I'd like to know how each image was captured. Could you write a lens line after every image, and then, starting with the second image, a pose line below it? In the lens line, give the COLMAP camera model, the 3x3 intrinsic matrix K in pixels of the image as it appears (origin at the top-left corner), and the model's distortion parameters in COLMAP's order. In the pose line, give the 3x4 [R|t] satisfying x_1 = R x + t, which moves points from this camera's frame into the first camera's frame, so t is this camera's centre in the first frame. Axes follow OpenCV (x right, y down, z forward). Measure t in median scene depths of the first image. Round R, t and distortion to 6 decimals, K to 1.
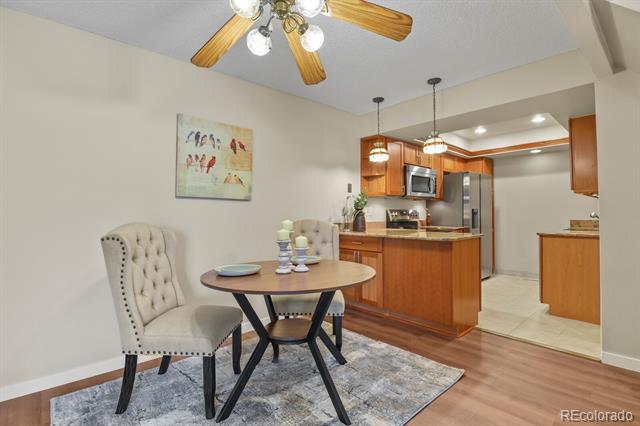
lens RADIAL K [[310.2, 0, 323.7], [0, 310.2, 211.6], [0, 0, 1]] dist [-0.004985, -0.007842]
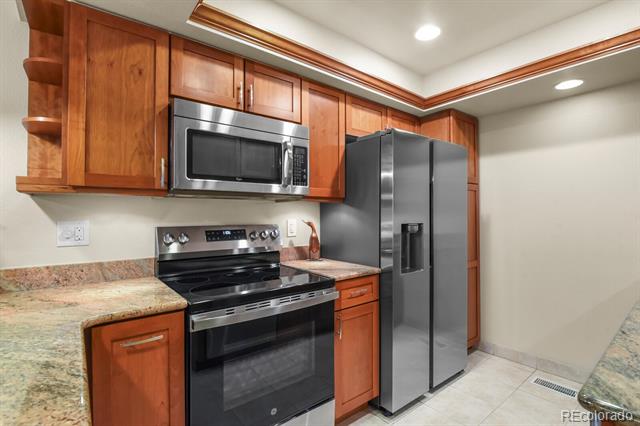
lens RADIAL K [[310.2, 0, 323.7], [0, 310.2, 211.6], [0, 0, 1]] dist [-0.004985, -0.007842]
pose [[0.997872, 0.002236, -0.065171, 0.658098], [-0.002346, 0.999996, -0.001615, -0.038642], [0.065167, 0.001765, 0.997873, 0.965923]]
